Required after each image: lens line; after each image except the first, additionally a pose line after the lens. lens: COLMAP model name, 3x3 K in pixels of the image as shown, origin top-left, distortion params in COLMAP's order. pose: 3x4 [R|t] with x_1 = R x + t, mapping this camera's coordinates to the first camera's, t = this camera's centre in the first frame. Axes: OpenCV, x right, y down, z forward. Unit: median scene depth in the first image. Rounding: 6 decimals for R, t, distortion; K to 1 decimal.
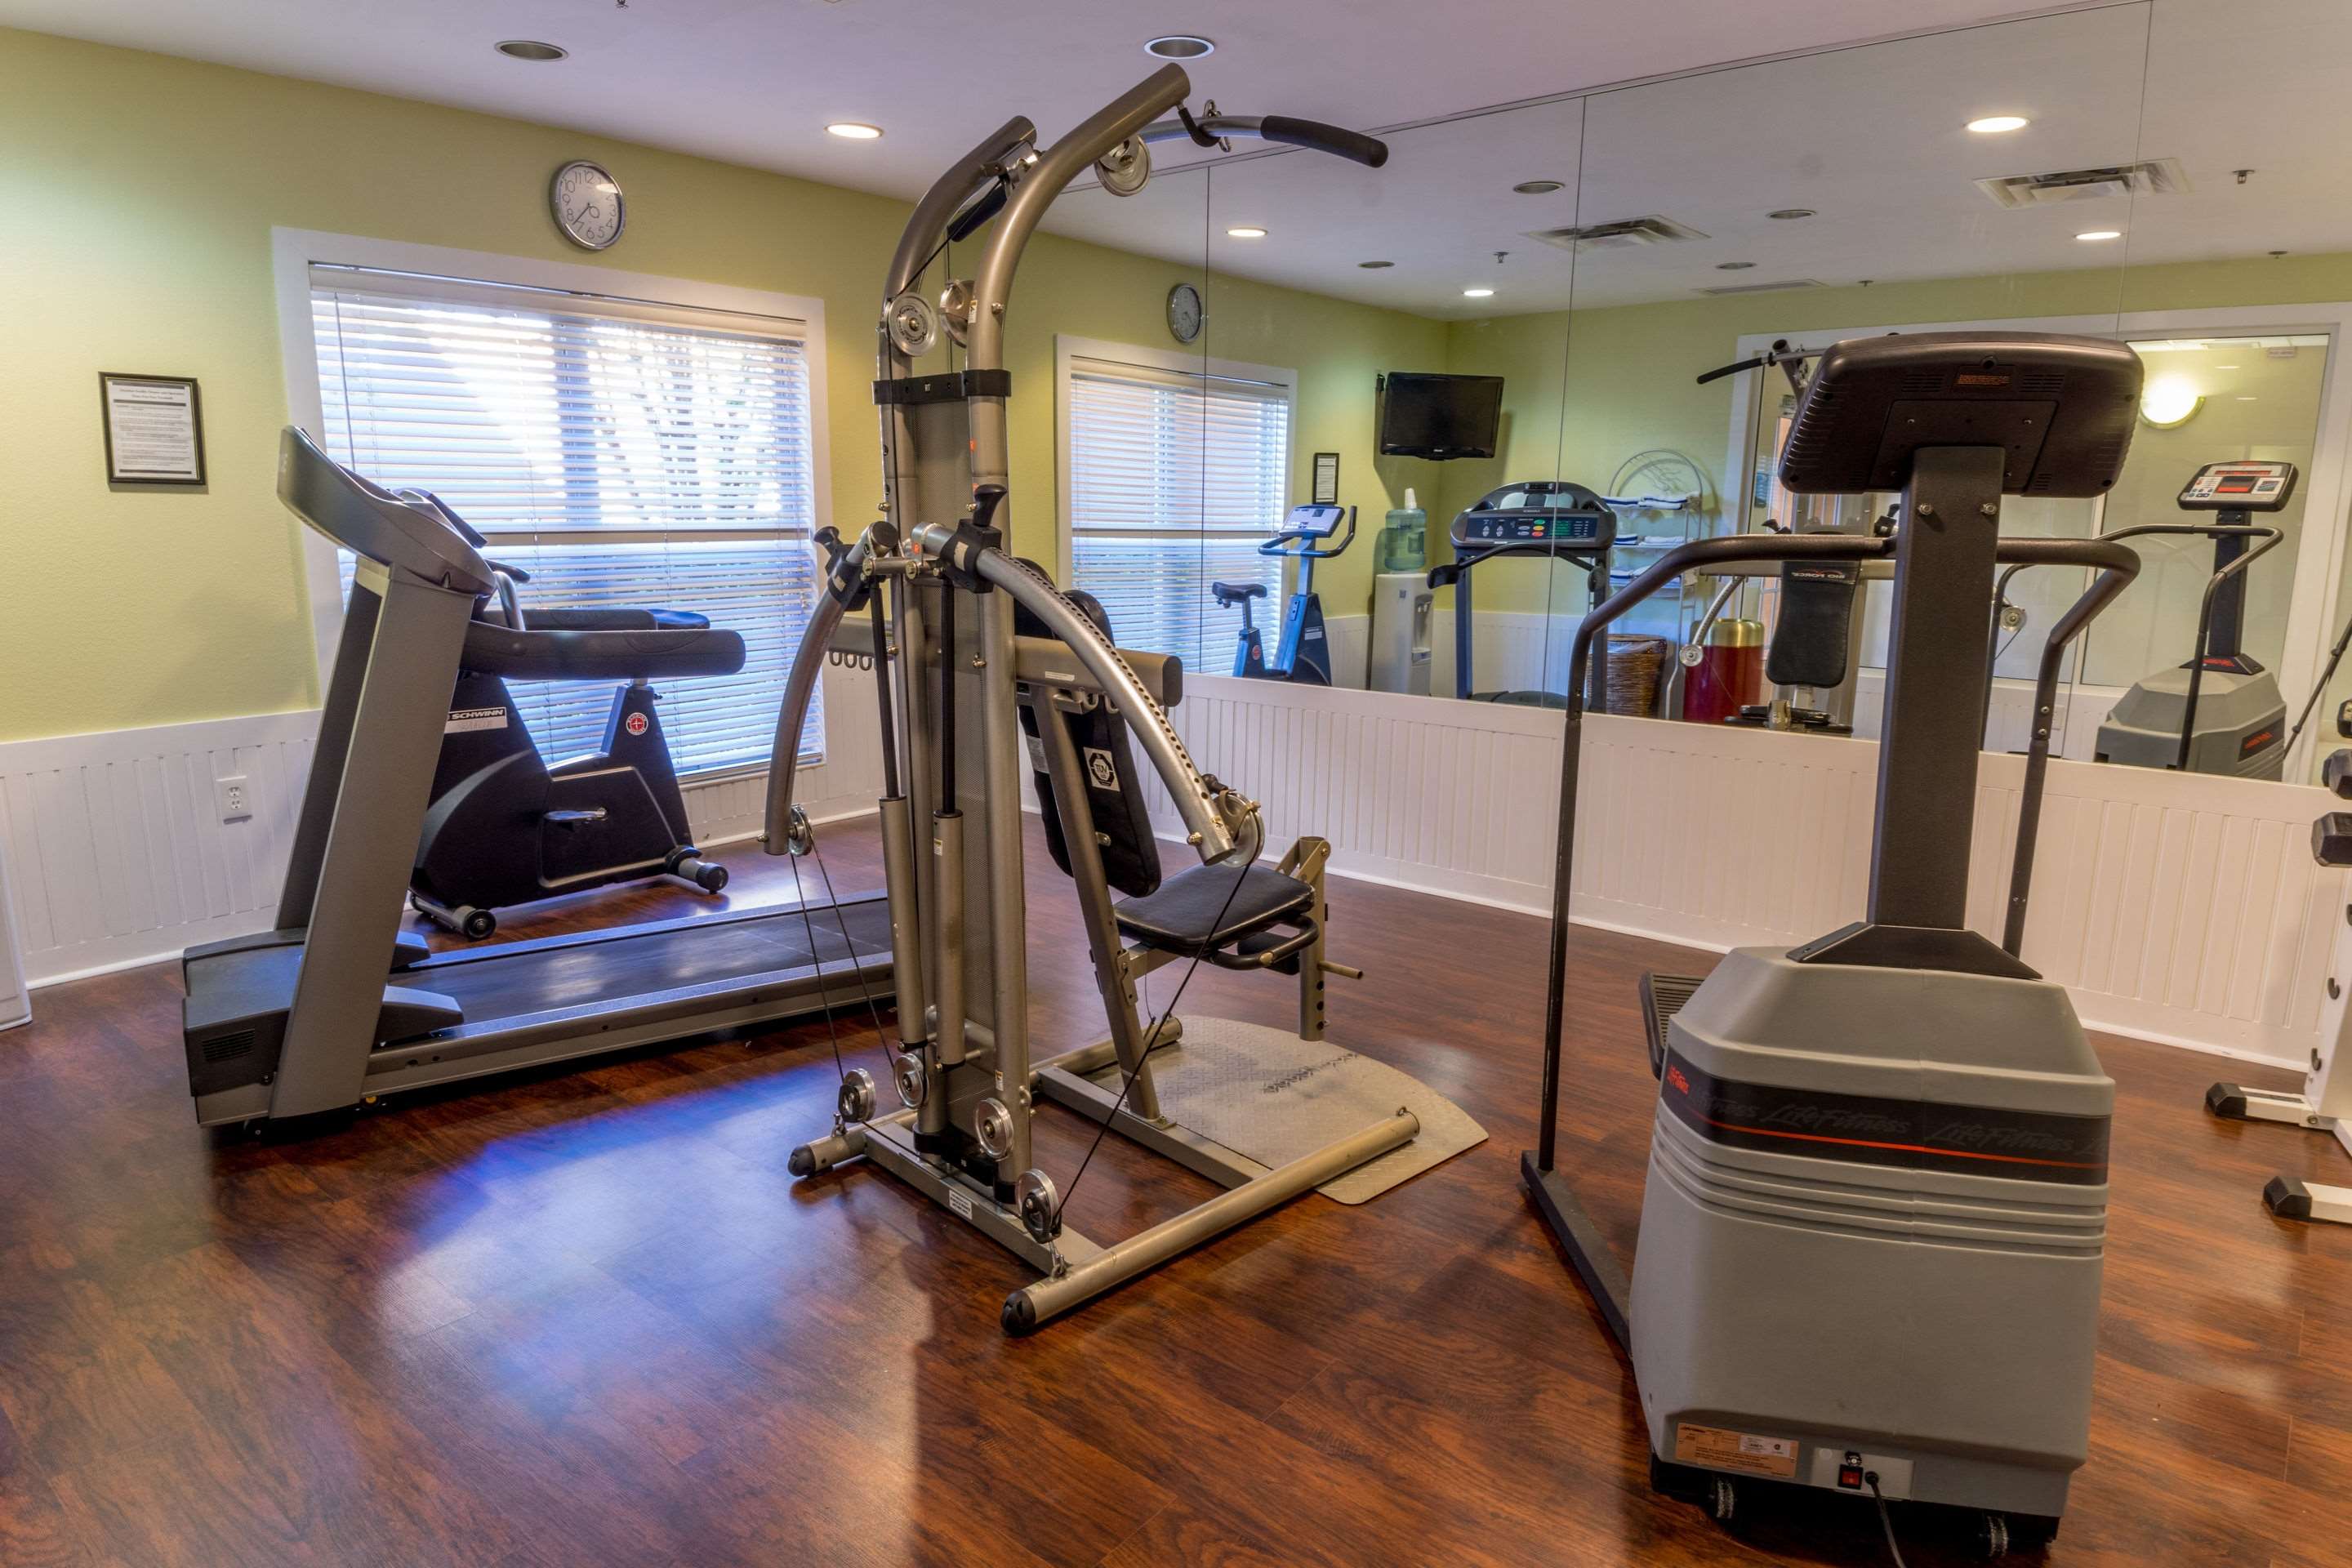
lens RADIAL K [[1338.6, 0, 1176.0], [0, 1338.6, 784.0], [0, 0, 1]] dist [-0.004414, -0.001059]
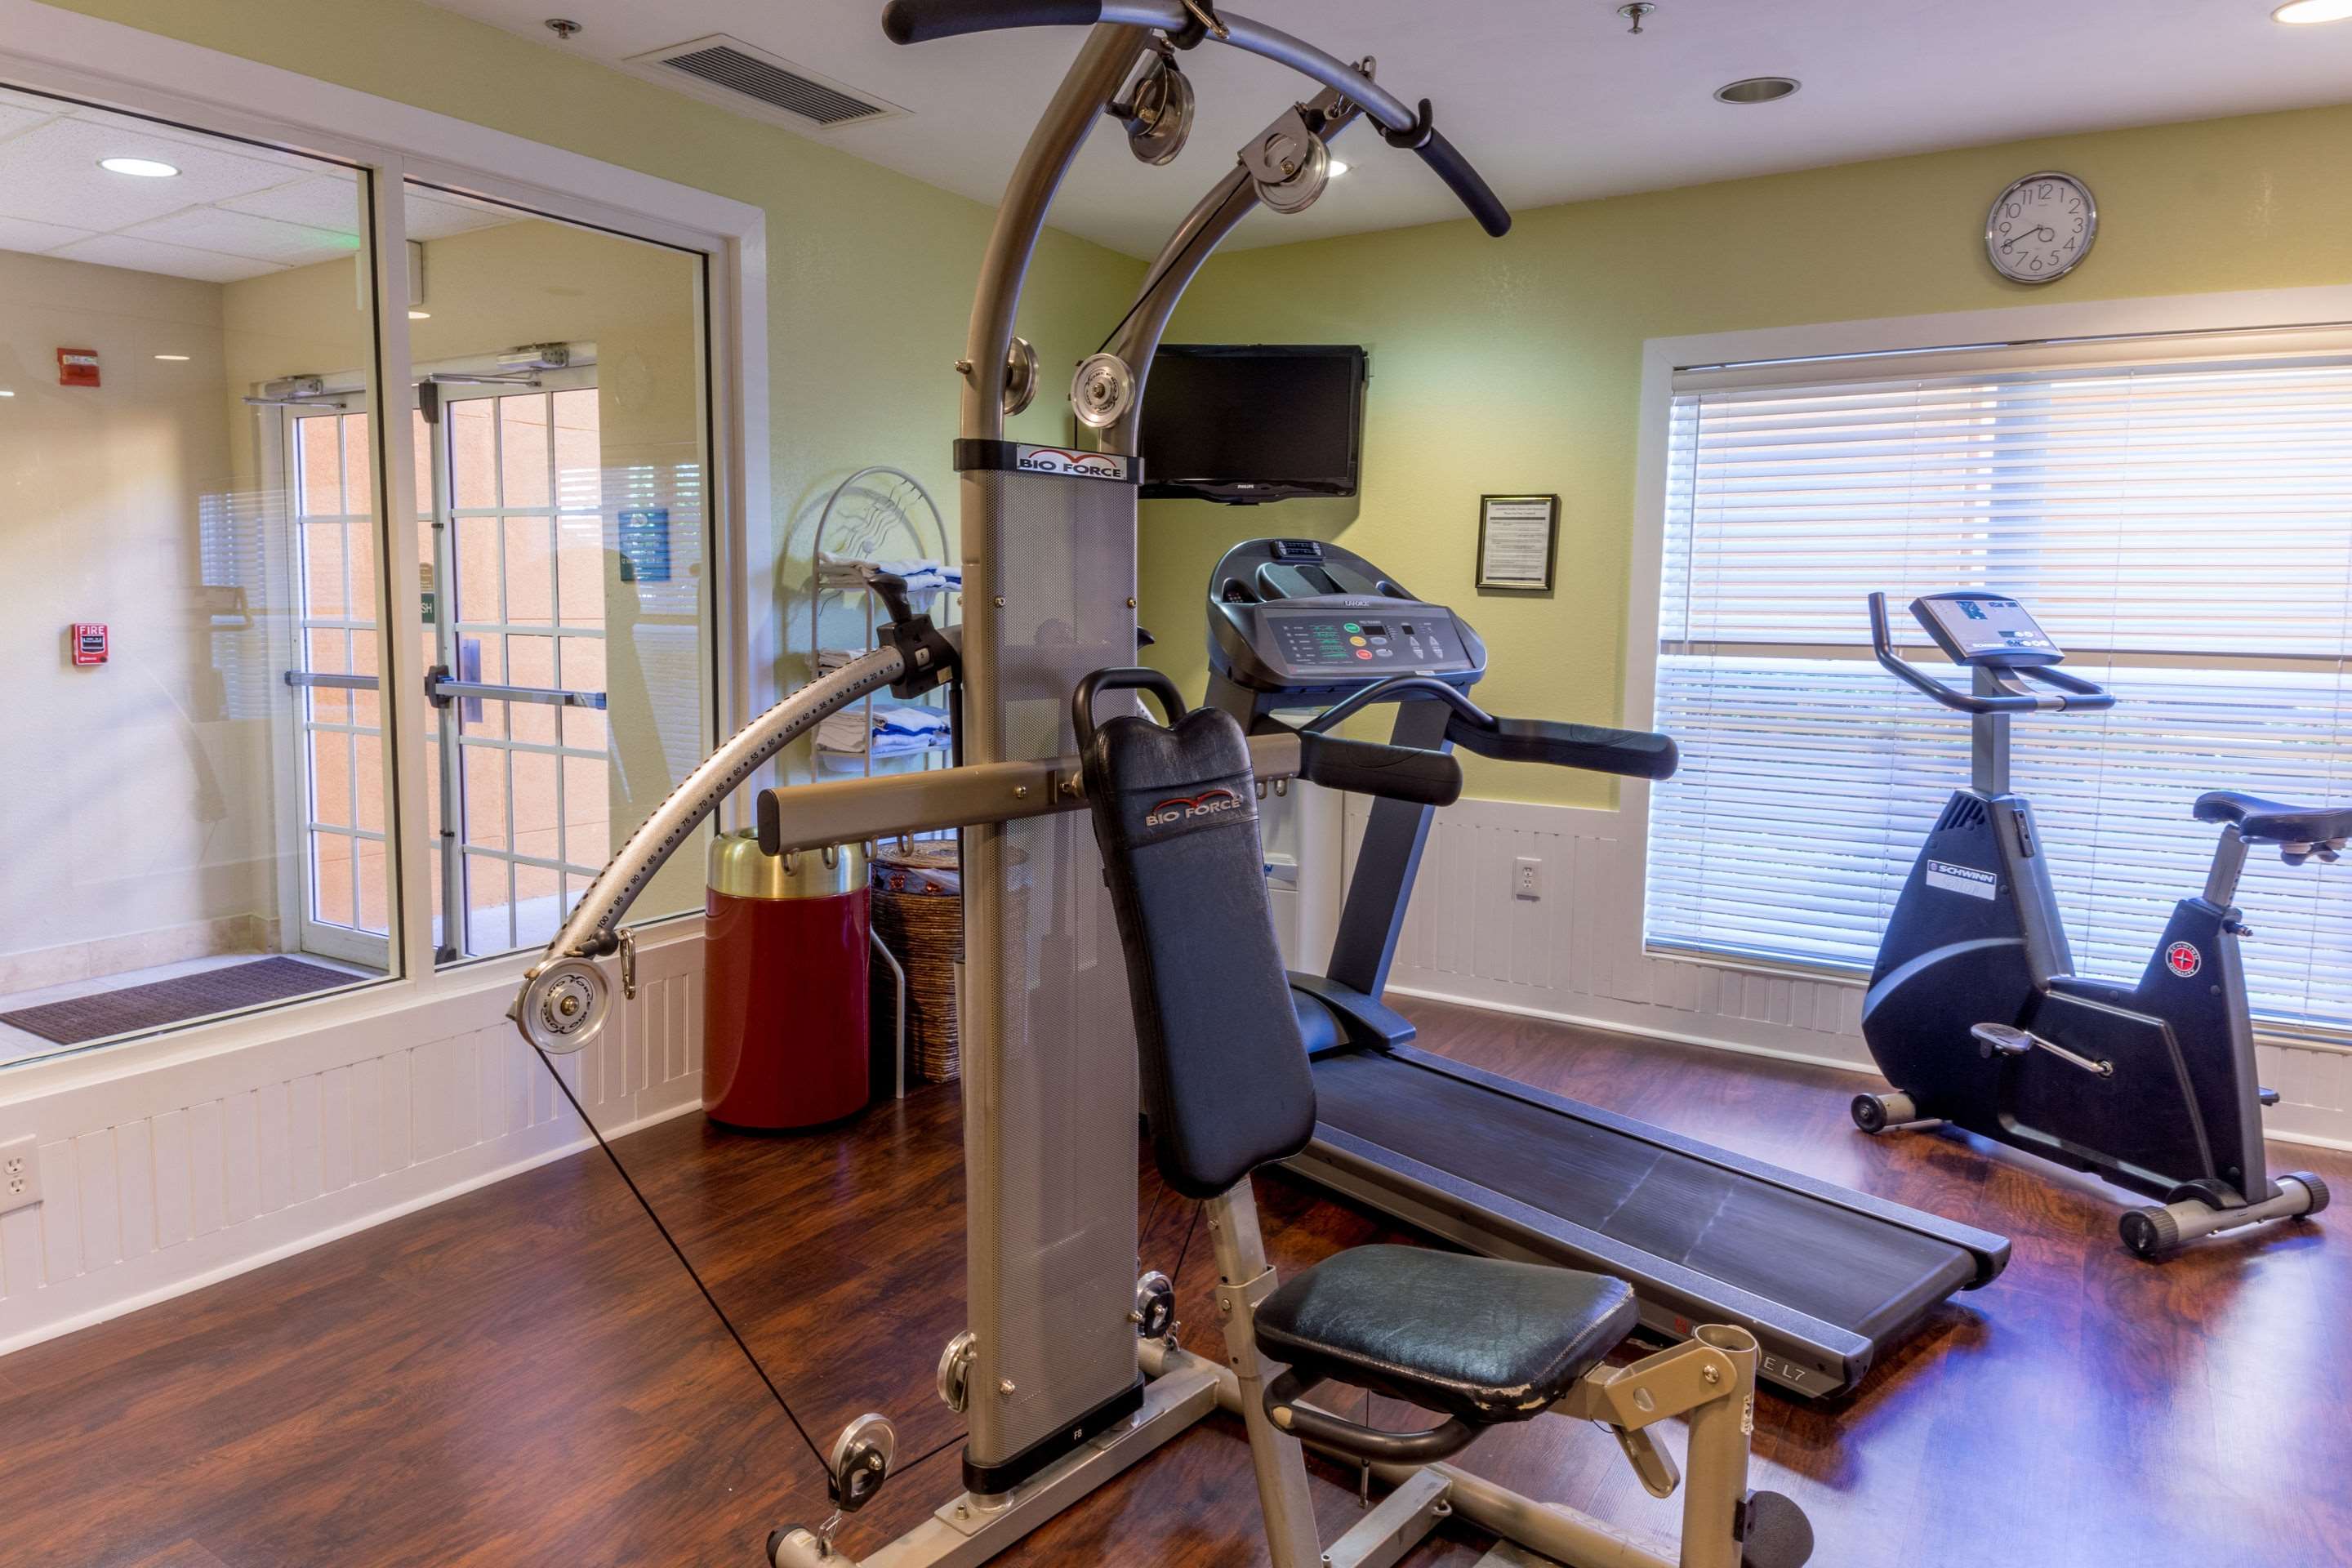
lens RADIAL K [[1558.6, 0, 1176.0], [0, 1558.6, 784.0], [0, 0, 1]] dist [0.002689, 0.000098]
pose [[0.129549, 0.112082, -0.985218, 0.494677], [-0.215303, 0.973066, 0.082388, -0.108207], [0.967916, 0.201447, 0.150192, 0.541756]]
